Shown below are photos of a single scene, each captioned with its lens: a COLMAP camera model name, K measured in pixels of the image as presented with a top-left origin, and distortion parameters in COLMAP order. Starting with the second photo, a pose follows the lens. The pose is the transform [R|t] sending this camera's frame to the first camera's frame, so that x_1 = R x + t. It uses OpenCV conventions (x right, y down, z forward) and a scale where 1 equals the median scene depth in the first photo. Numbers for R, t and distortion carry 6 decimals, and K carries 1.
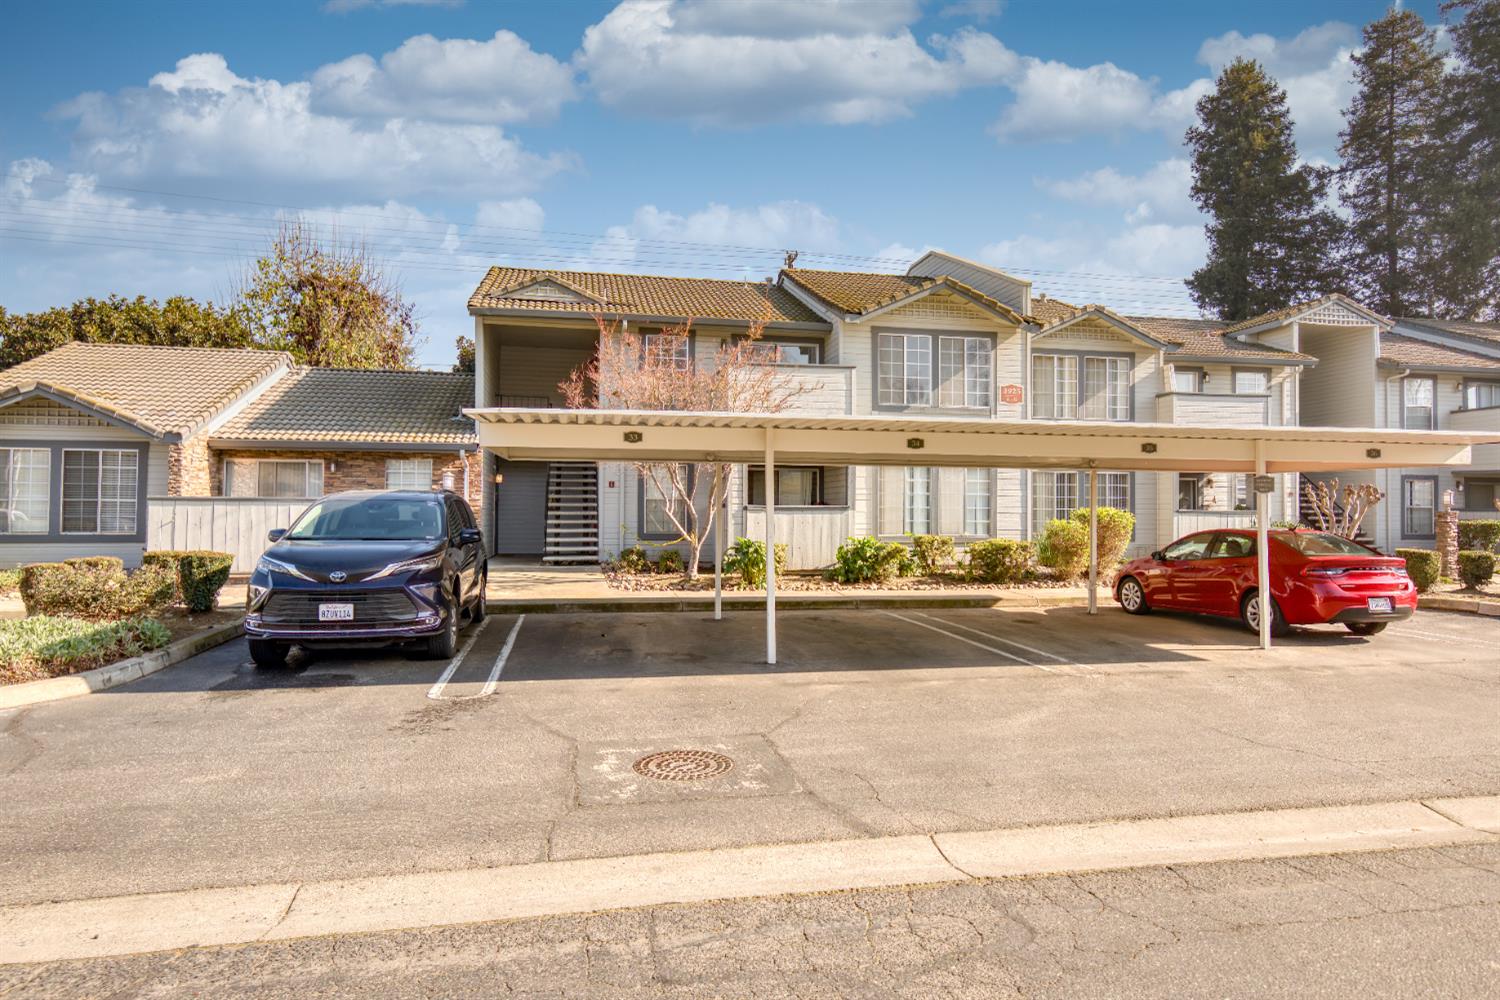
lens RADIAL K [[915.0, 0, 751.7], [0, 915.0, 503.6], [0, 0, 1]] dist [0.010533, 0.001574]
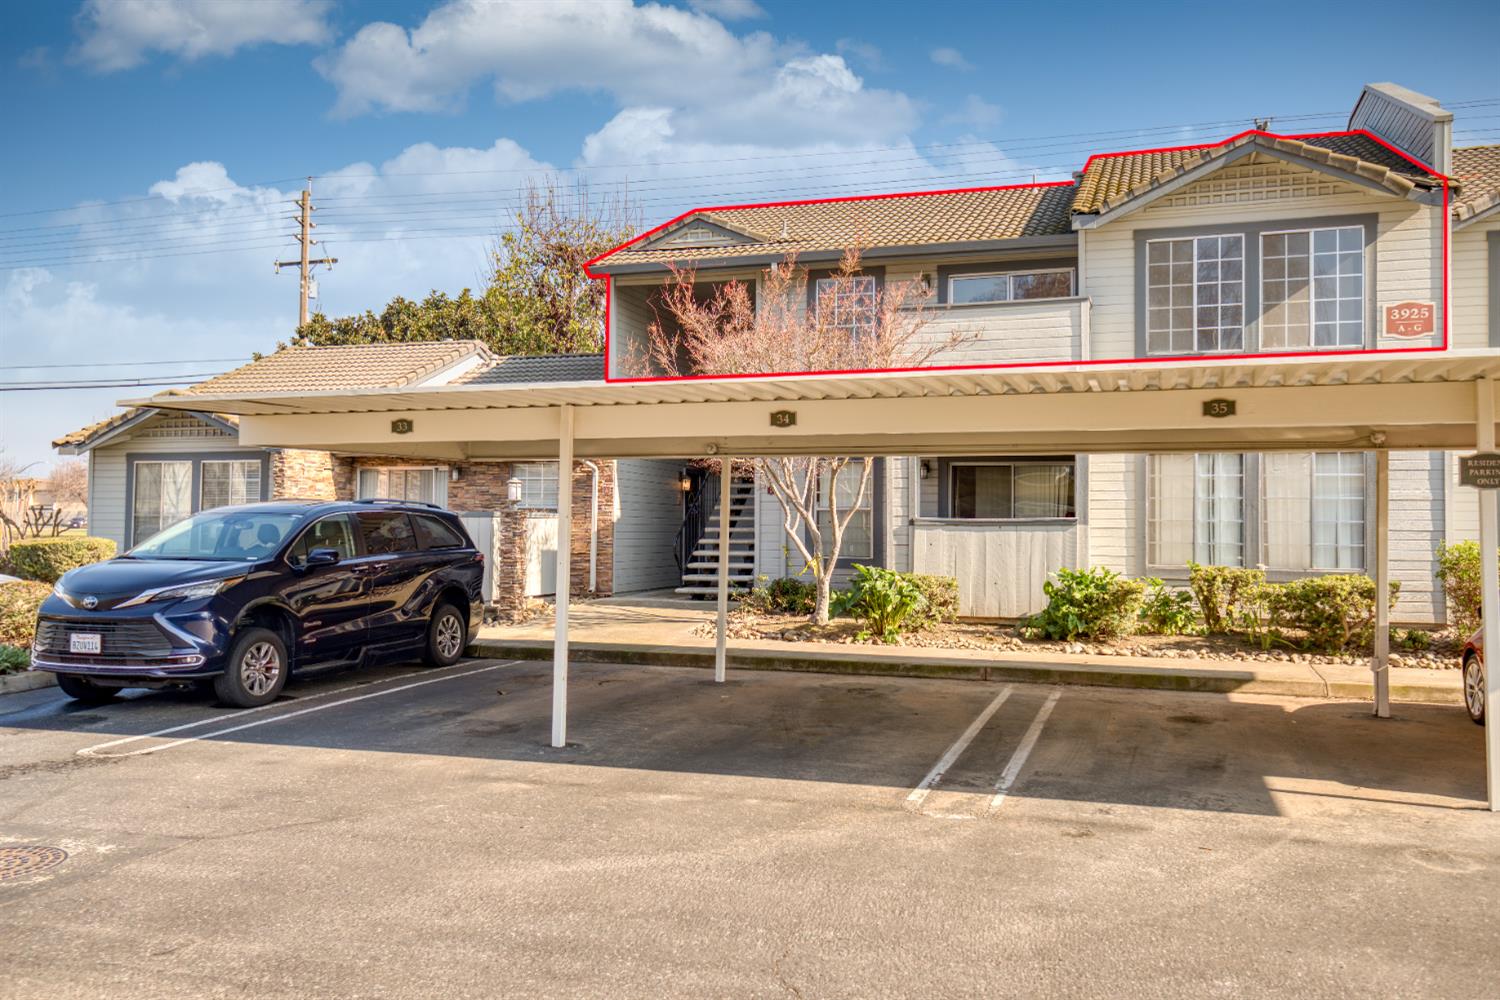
lens RADIAL K [[1248.4, 0, 750.0], [0, 1248.4, 493.4], [0, 0, 1]] dist [0.048665, -0.001925]
pose [[0.870369, -0.013462, -0.492216, 0.342369], [0.003816, 0.999781, -0.020596, 0.002222], [0.492385, 0.016048, 0.870229, 0.137712]]
